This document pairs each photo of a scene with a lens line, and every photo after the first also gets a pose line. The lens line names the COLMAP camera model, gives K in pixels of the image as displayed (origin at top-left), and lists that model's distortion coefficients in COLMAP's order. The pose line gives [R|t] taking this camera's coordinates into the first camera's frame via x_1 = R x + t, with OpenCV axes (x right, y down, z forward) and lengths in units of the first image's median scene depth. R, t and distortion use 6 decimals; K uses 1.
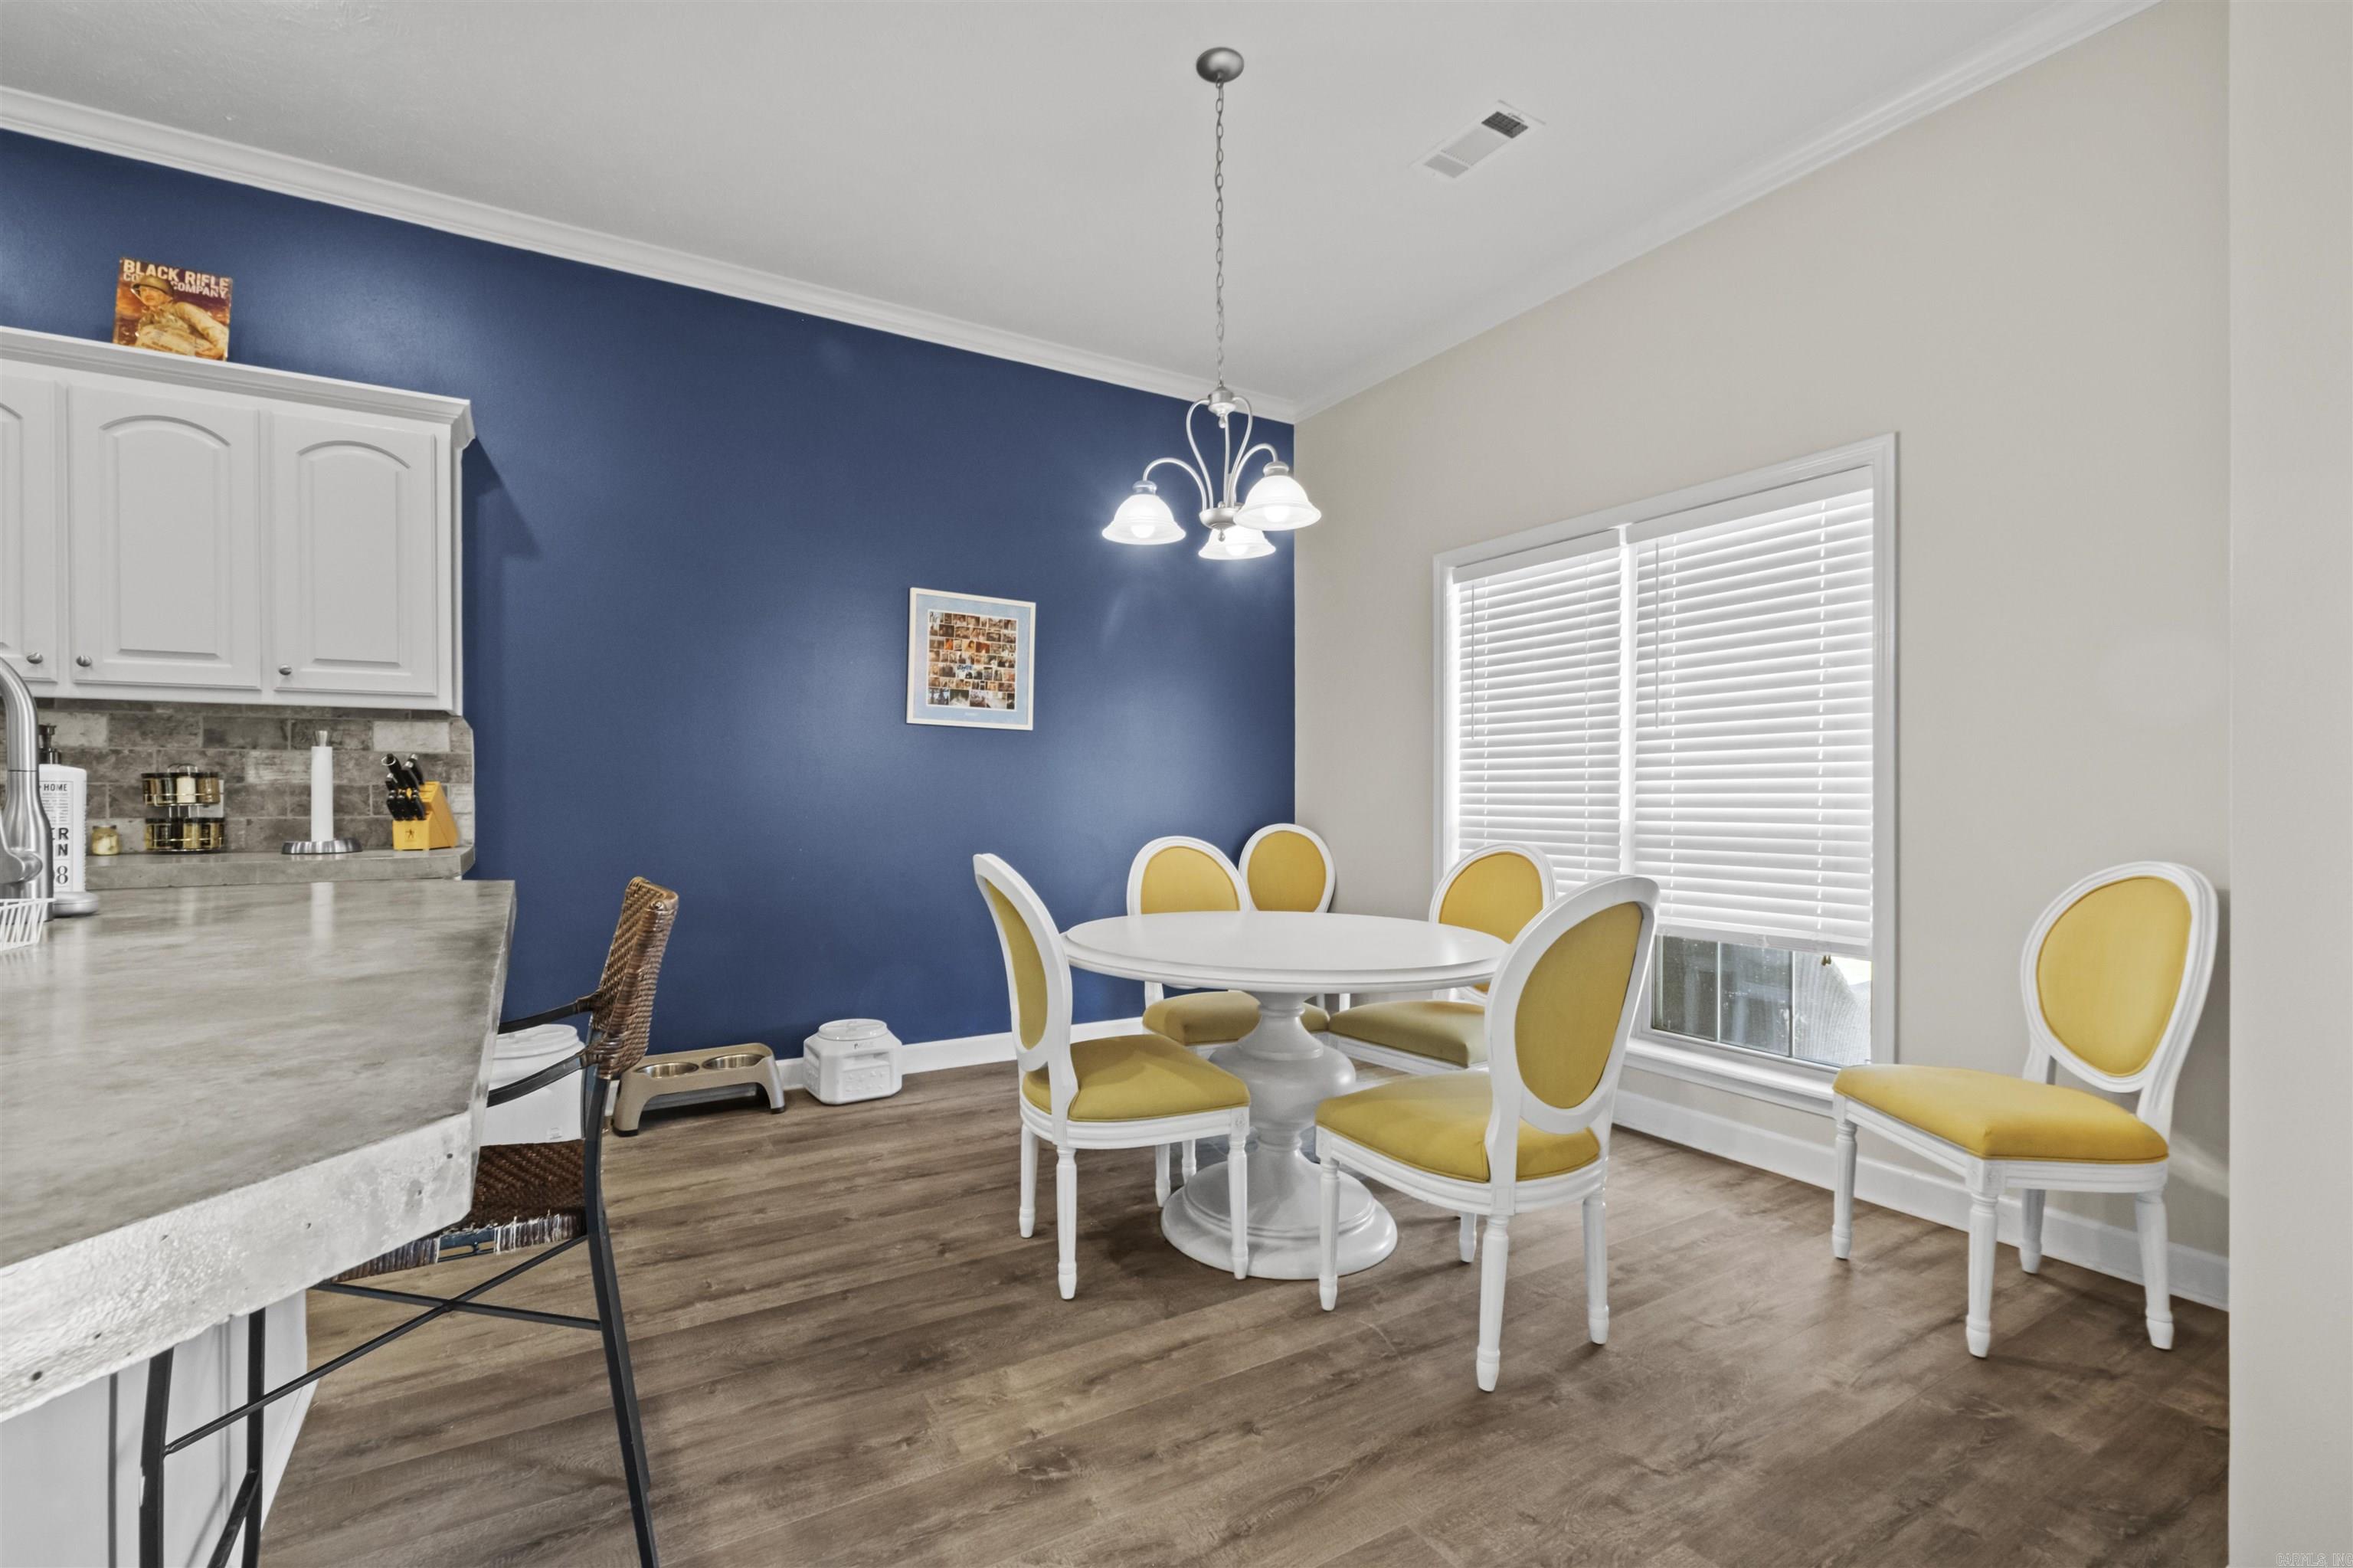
lens RADIAL K [[1039.2, 0, 1155.9], [0, 1039.2, 797.5], [0, 0, 1]] dist [-0.002976, 0.000019]
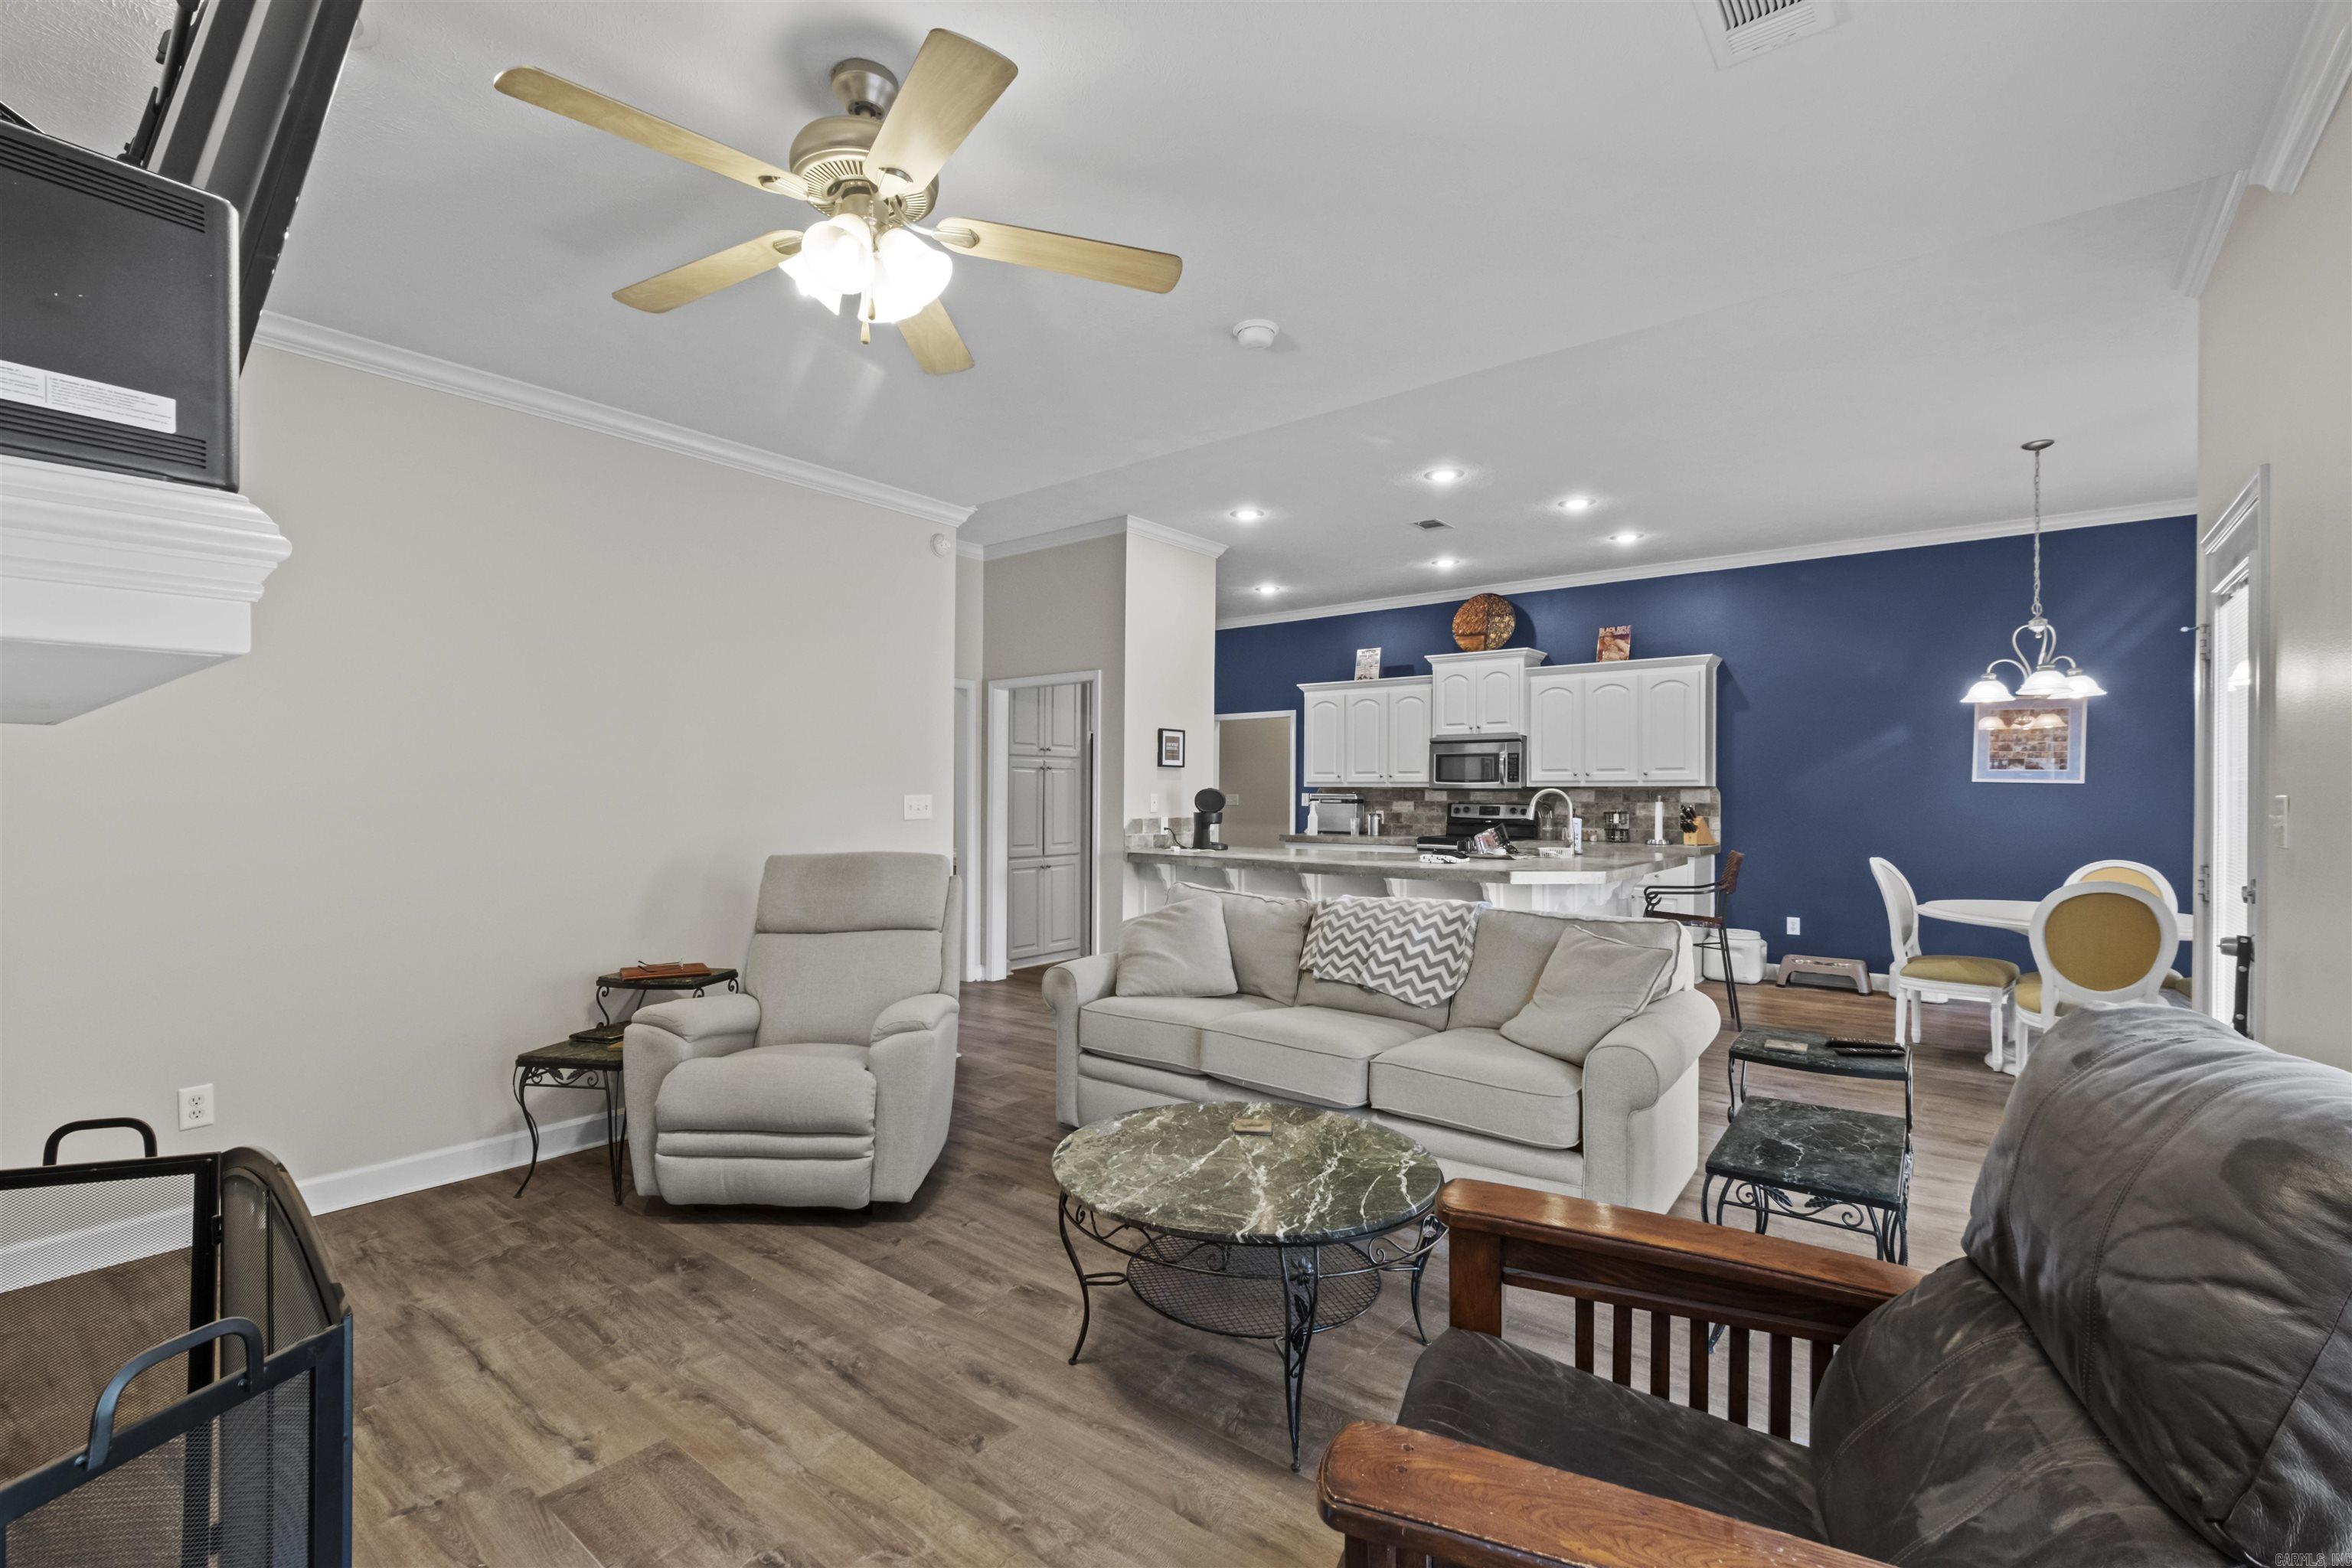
lens RADIAL K [[1038.7, 0, 1155.5], [0, 1038.7, 797.5], [0, 0, 1]] dist [-0.002976, 0.000019]
pose [[0.345880, 0.003779, -0.938271, 1.095314], [-0.007869, 0.999968, 0.001126, -0.051701], [0.938246, 0.006994, 0.345899, -0.979859]]
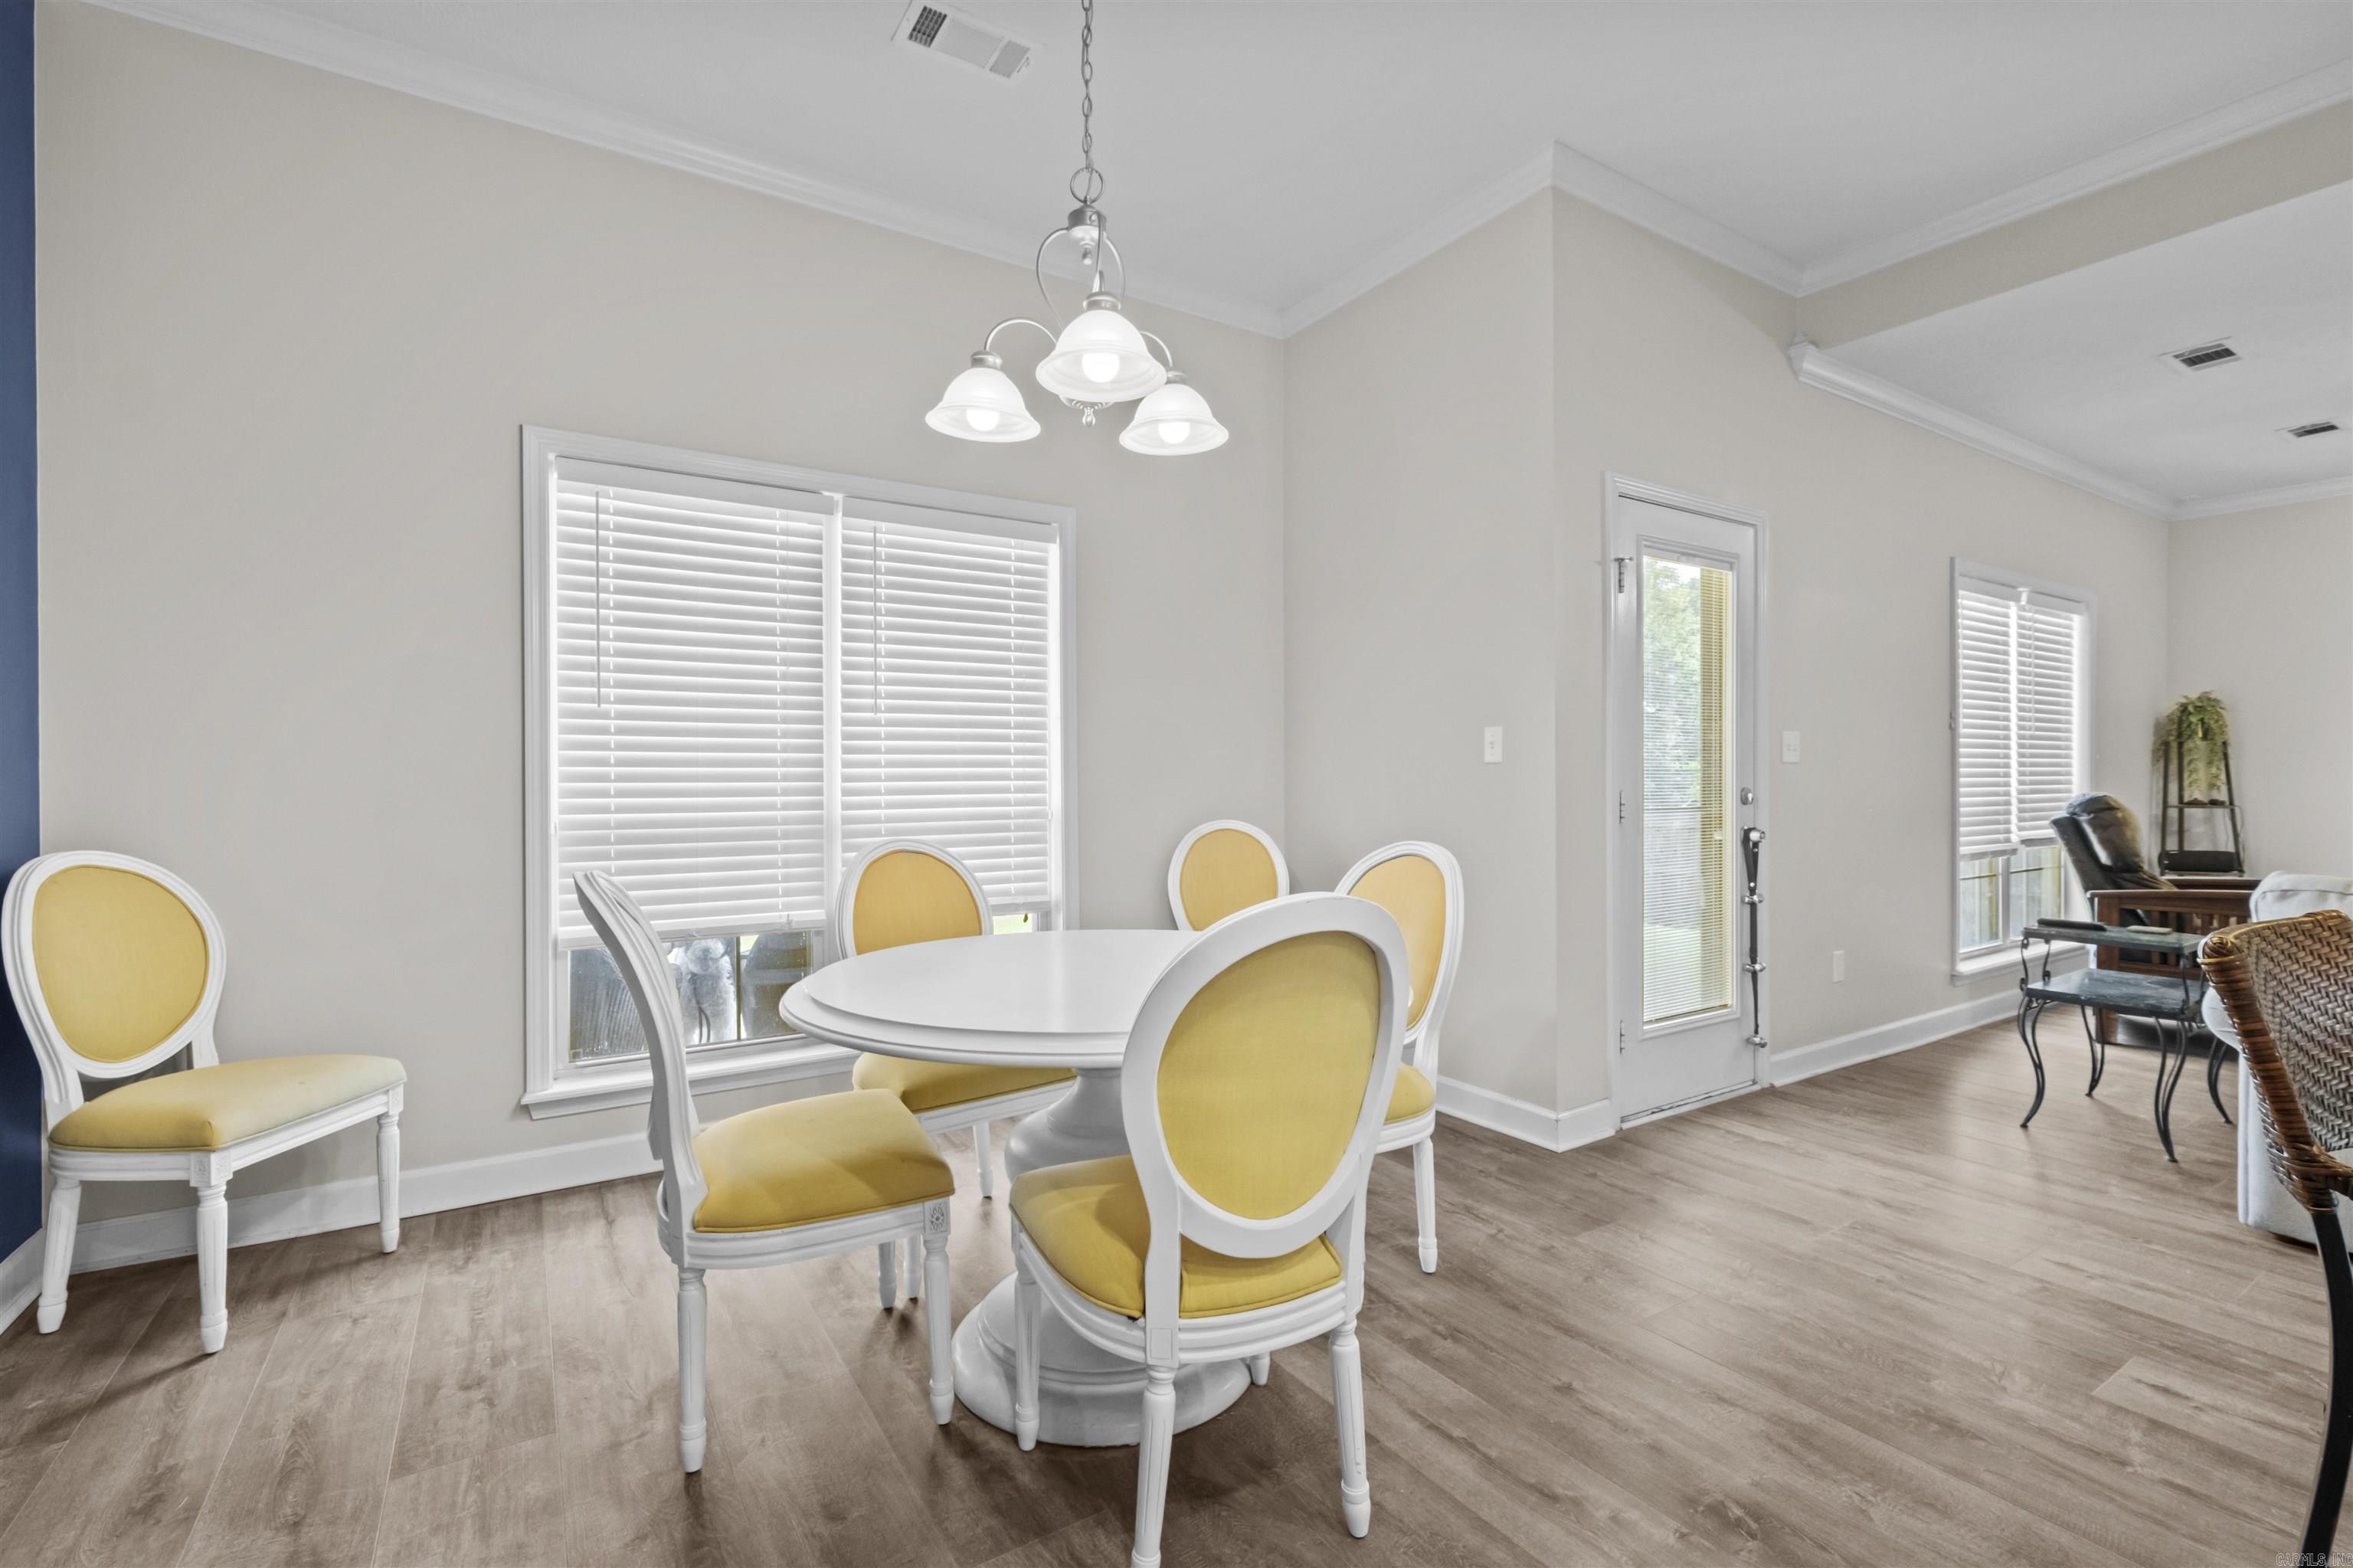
lens RADIAL K [[1029.0, 0, 1166.1], [0, 1029.0, 778.0], [0, 0, 1]] dist [-0.004288, -0.000280]
pose [[-0.024303, -0.001668, 0.999703, -0.549196], [0.005349, 0.999984, 0.001798, -0.008592], [-0.999690, 0.005391, -0.024294, 0.834002]]
